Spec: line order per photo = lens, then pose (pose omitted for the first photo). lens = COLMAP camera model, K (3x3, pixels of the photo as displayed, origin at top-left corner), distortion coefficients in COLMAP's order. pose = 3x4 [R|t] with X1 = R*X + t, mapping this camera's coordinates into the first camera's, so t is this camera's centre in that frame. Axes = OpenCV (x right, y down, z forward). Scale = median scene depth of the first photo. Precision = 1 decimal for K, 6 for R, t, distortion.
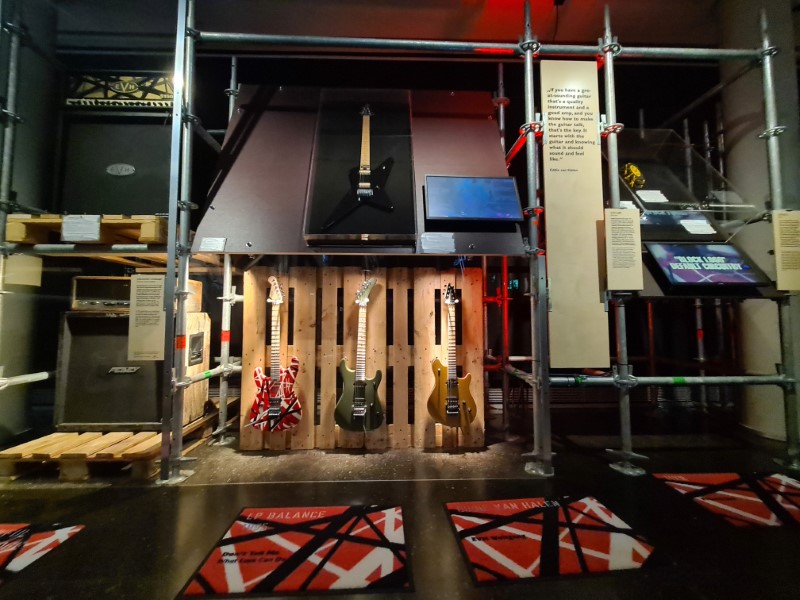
lens RADIAL K [[323.3, 0, 404.8], [0, 323.3, 296.7], [0, 0, 1]] dist [-0.002182, 0.000277]
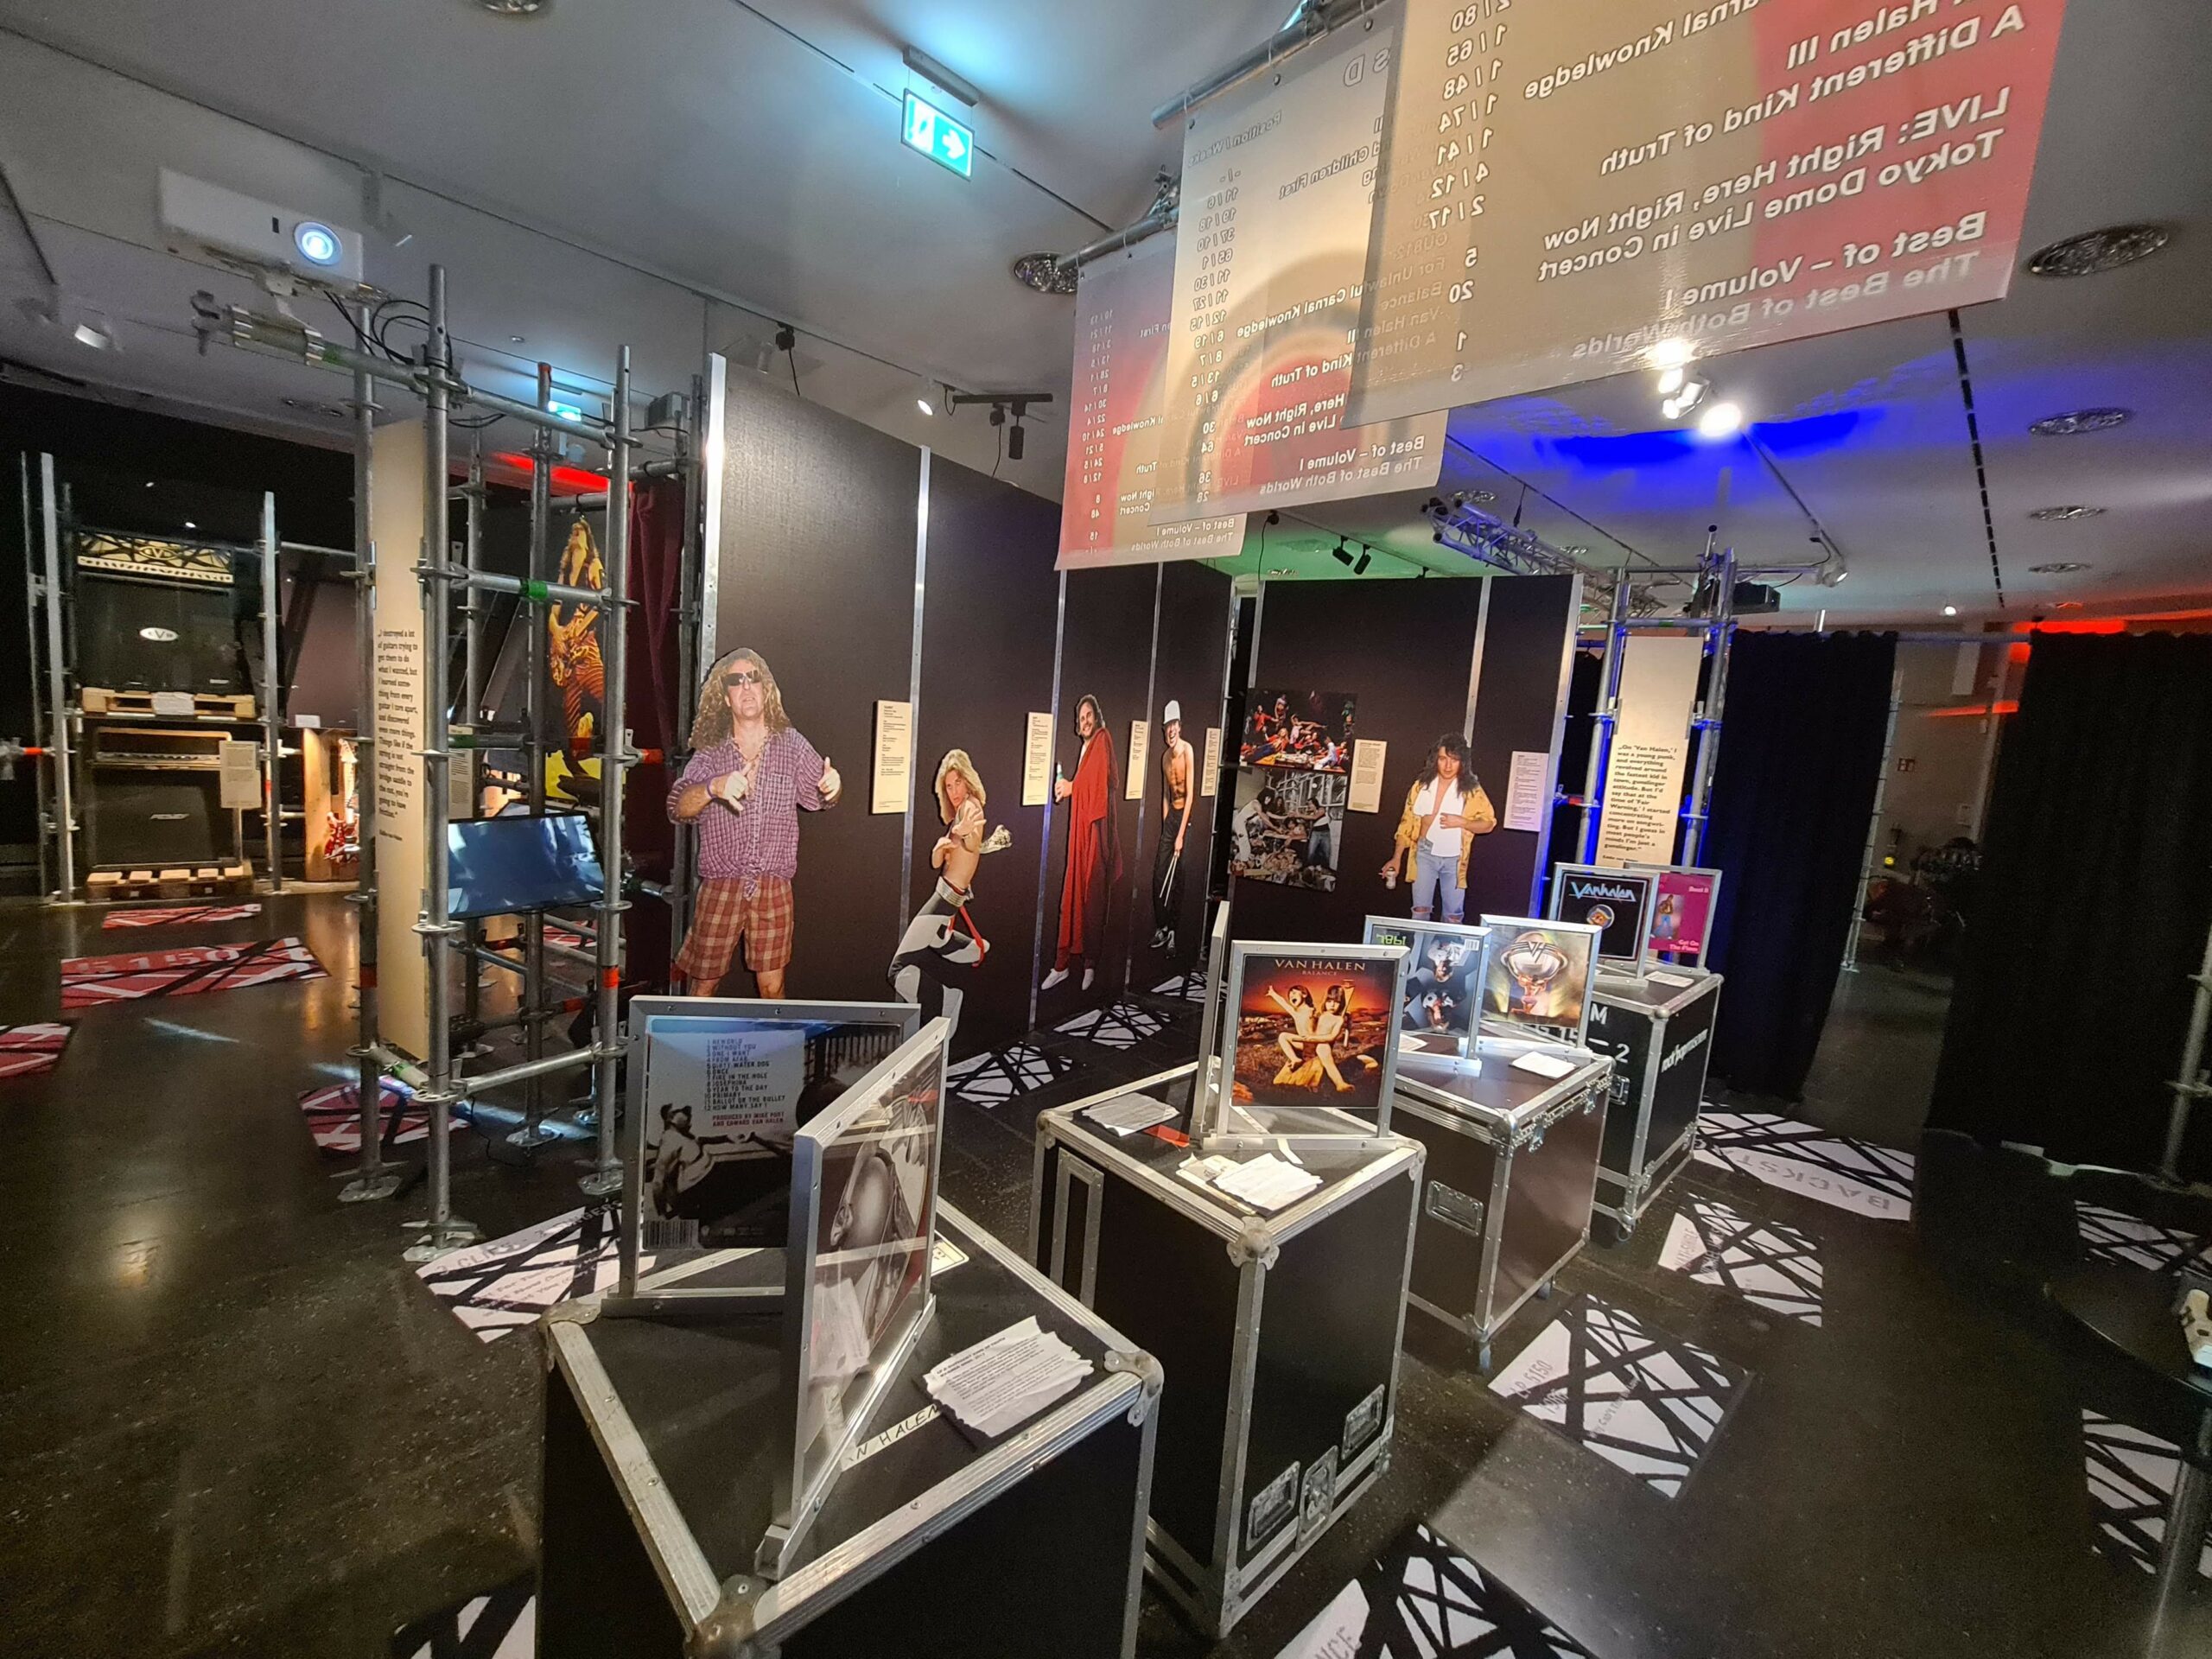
lens RADIAL K [[893.9, 0, 1112.8], [0, 893.9, 816.5], [0, 0, 1]] dist [-0.002182, 0.000277]
pose [[0.724816, -0.011840, 0.688841, -0.579728], [-0.123079, 0.981542, 0.146377, -0.572449], [-0.677859, -0.190878, 0.709980, -3.108829]]
